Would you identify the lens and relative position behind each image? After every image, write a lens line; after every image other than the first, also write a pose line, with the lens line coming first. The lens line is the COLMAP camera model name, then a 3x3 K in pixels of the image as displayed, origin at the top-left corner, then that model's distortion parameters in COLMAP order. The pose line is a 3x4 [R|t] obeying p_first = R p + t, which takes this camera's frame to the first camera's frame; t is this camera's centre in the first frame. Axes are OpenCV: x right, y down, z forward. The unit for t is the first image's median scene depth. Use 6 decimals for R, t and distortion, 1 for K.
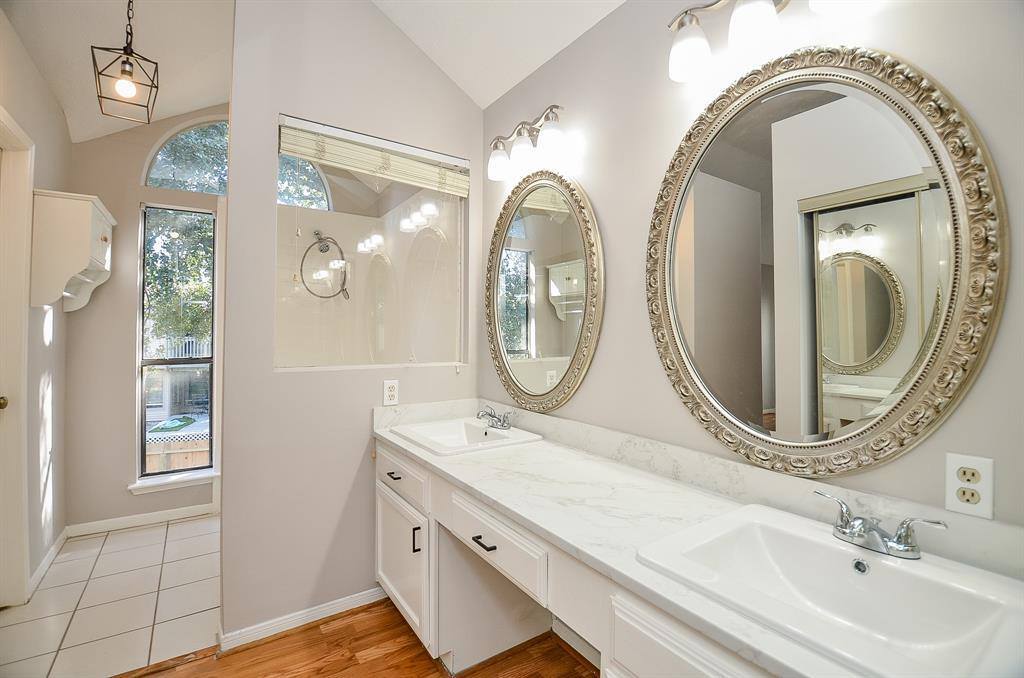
lens RADIAL K [[450.0, 0, 502.8], [0, 450.0, 325.3], [0, 0, 1]] dist [0.003095, -0.017093]
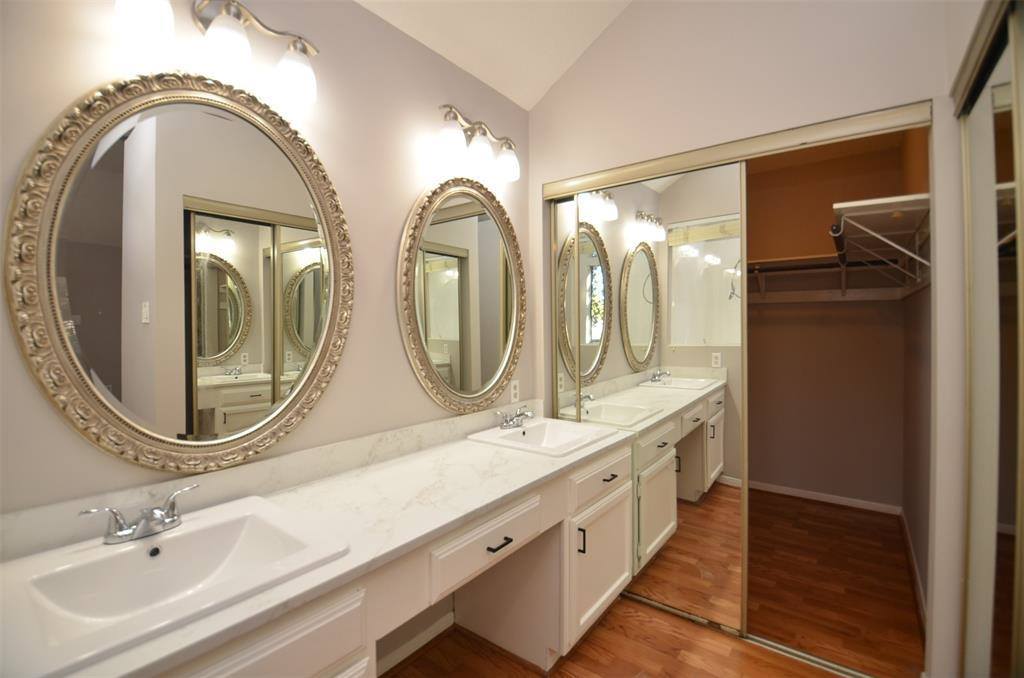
lens RADIAL K [[450.0, 0, 502.8], [0, 450.0, 325.3], [0, 0, 1]] dist [0.003095, -0.017093]
pose [[-0.304562, -0.011093, 0.952428, -0.886483], [-0.021863, 0.999750, 0.004653, -0.026221], [-0.952242, -0.019406, -0.304728, 1.132511]]
